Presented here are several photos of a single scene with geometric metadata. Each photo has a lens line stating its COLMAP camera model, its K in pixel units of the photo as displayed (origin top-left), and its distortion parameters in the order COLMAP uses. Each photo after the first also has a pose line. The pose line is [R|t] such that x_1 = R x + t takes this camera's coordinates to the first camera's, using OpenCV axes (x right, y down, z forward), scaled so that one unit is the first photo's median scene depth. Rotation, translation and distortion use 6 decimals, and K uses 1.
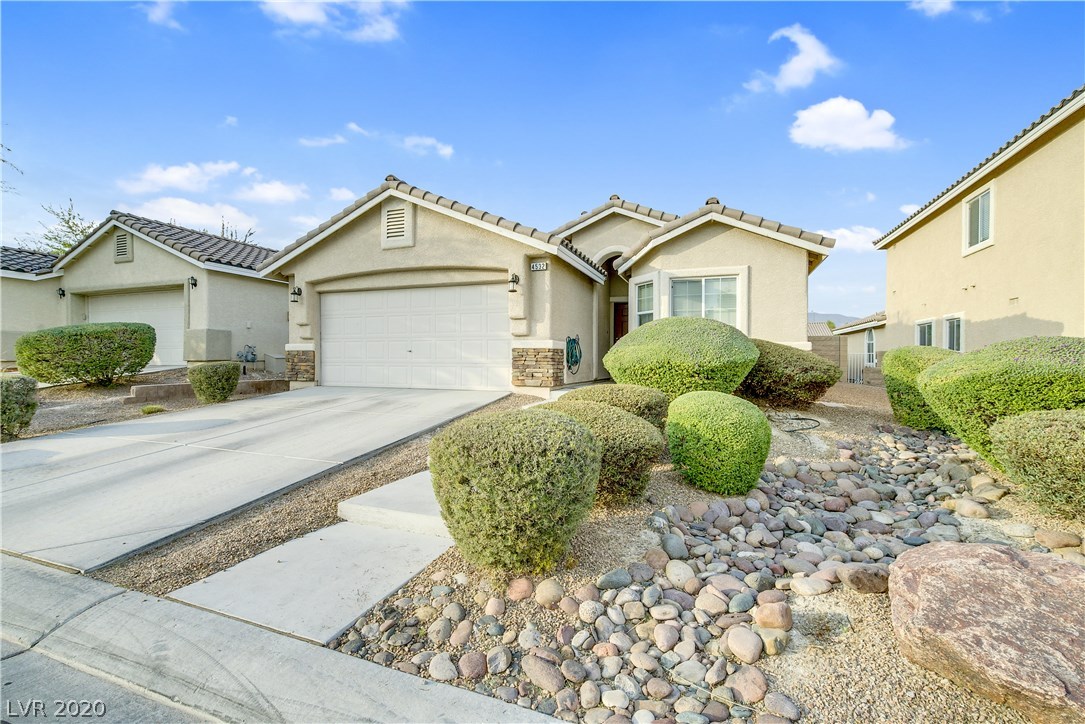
lens RADIAL K [[490.2, 0, 540.6], [0, 490.2, 358.7], [0, 0, 1]] dist [0.003755, 0.000739]
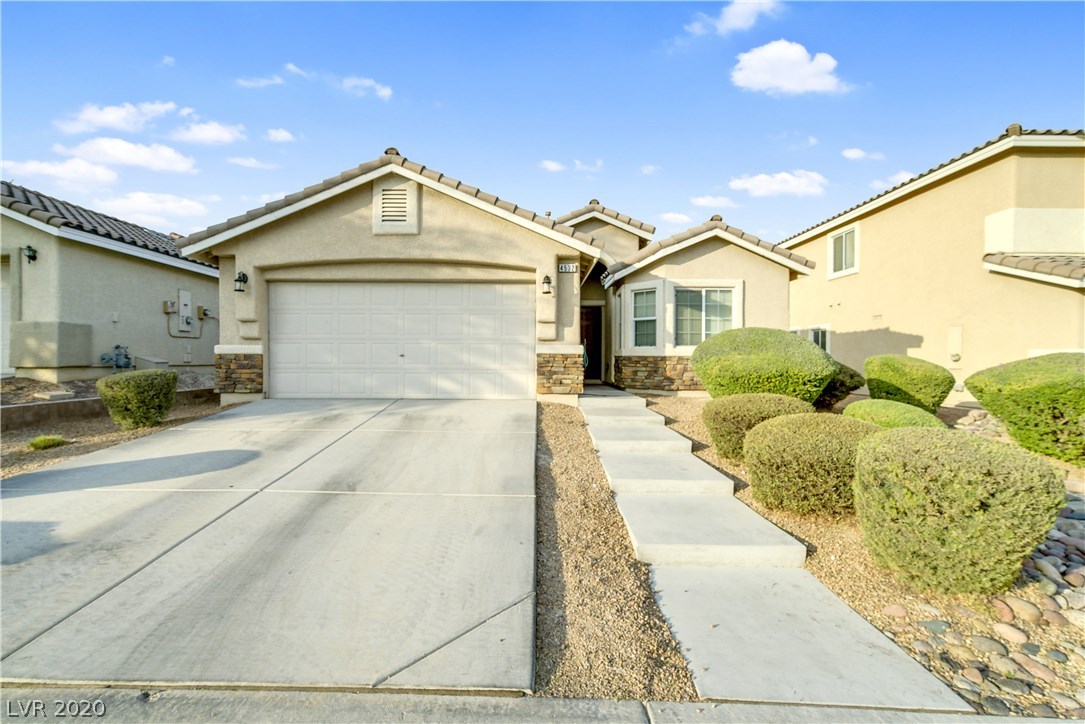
lens RADIAL K [[495.8, 0, 539.9], [0, 495.8, 359.4], [0, 0, 1]] dist [0.009141, 0.001532]
pose [[0.936441, 0.000382, 0.350824, -0.357515], [-0.001373, 0.999996, 0.002575, -0.011580], [-0.350822, -0.002893, 0.936438, 0.104261]]
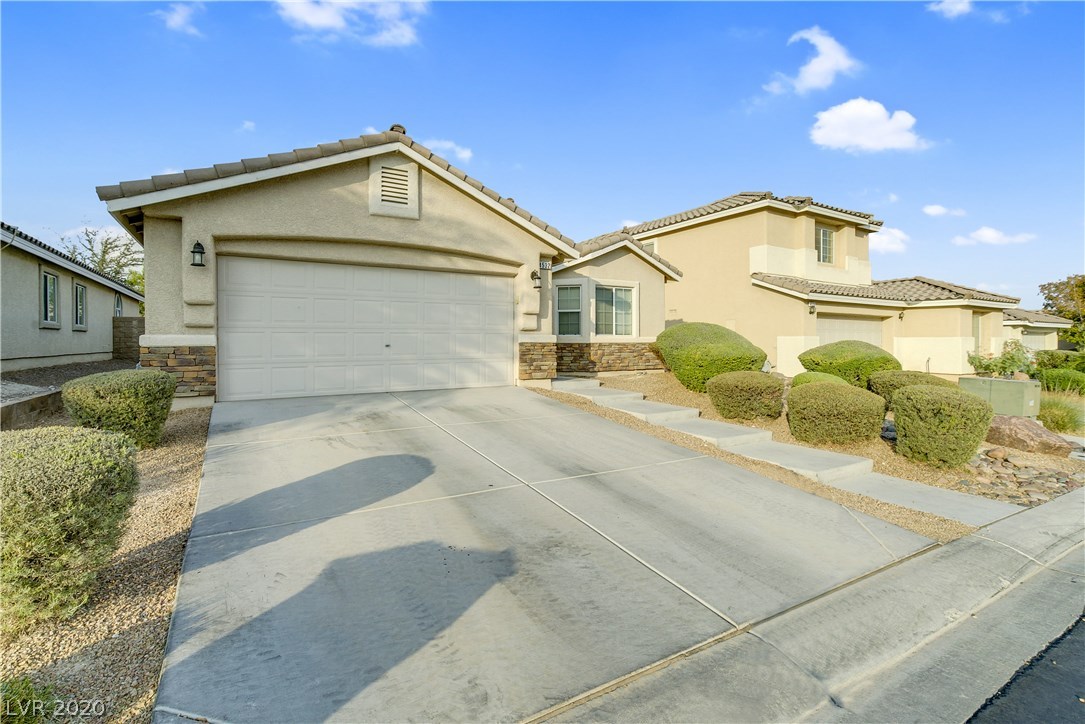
lens RADIAL K [[499.7, 0, 540.5], [0, 499.7, 342.4], [0, 0, 1]] dist [0.007544, 0.000402]
pose [[0.618630, -0.007526, 0.785647, -0.779045], [0.005066, 0.999972, 0.005591, -0.025126], [-0.785666, 0.000522, 0.618650, 0.309414]]
